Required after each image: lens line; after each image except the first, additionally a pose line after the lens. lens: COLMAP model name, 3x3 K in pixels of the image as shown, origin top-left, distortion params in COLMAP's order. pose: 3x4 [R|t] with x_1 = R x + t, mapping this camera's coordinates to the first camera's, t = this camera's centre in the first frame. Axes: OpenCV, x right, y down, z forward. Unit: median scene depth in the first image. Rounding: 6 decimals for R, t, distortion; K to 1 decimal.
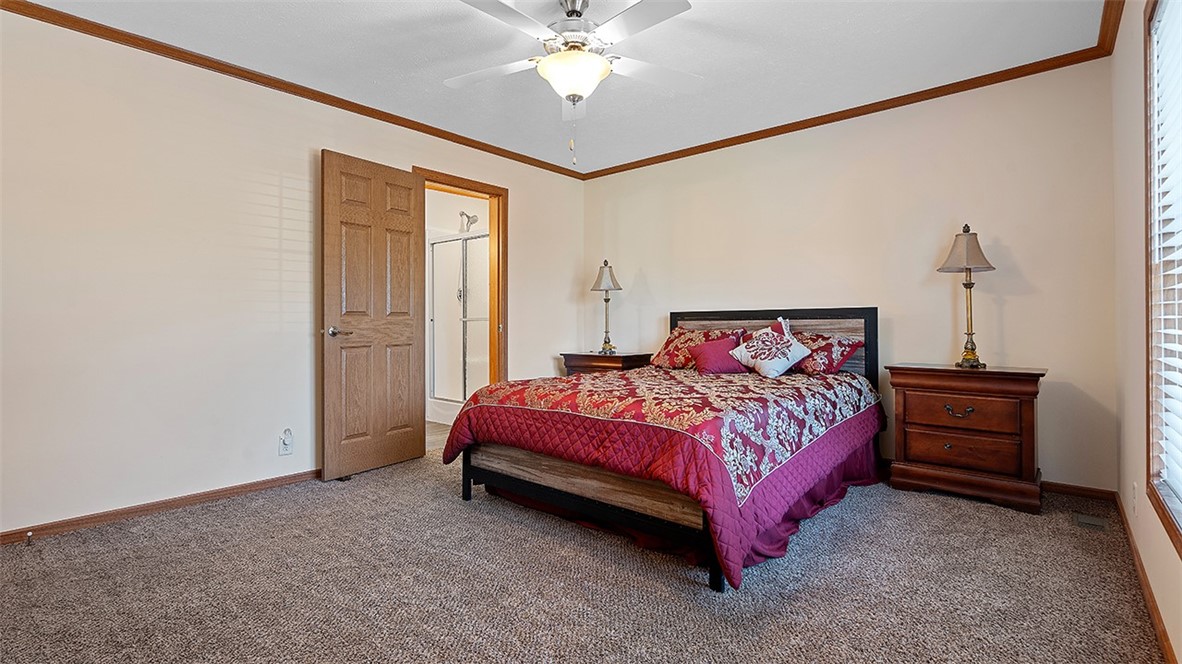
lens RADIAL K [[543.2, 0, 609.3], [0, 543.2, 331.2], [0, 0, 1]] dist [-0.012193, 0.001177]
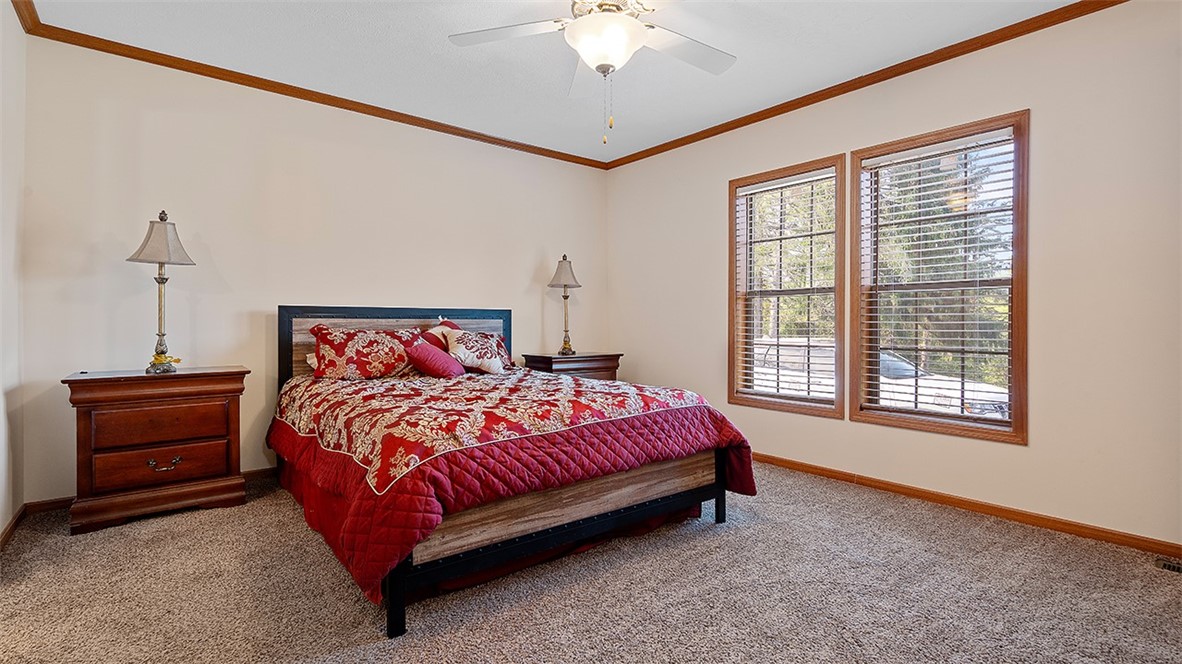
lens RADIAL K [[543.2, 0, 602.9], [0, 543.2, 323.7], [0, 0, 1]] dist [-0.012193, 0.001177]
pose [[0.179180, 0.006194, 0.983797, -0.657867], [0.009572, 0.999922, -0.008039, -0.001676], [-0.983770, 0.010857, 0.179106, 0.588494]]
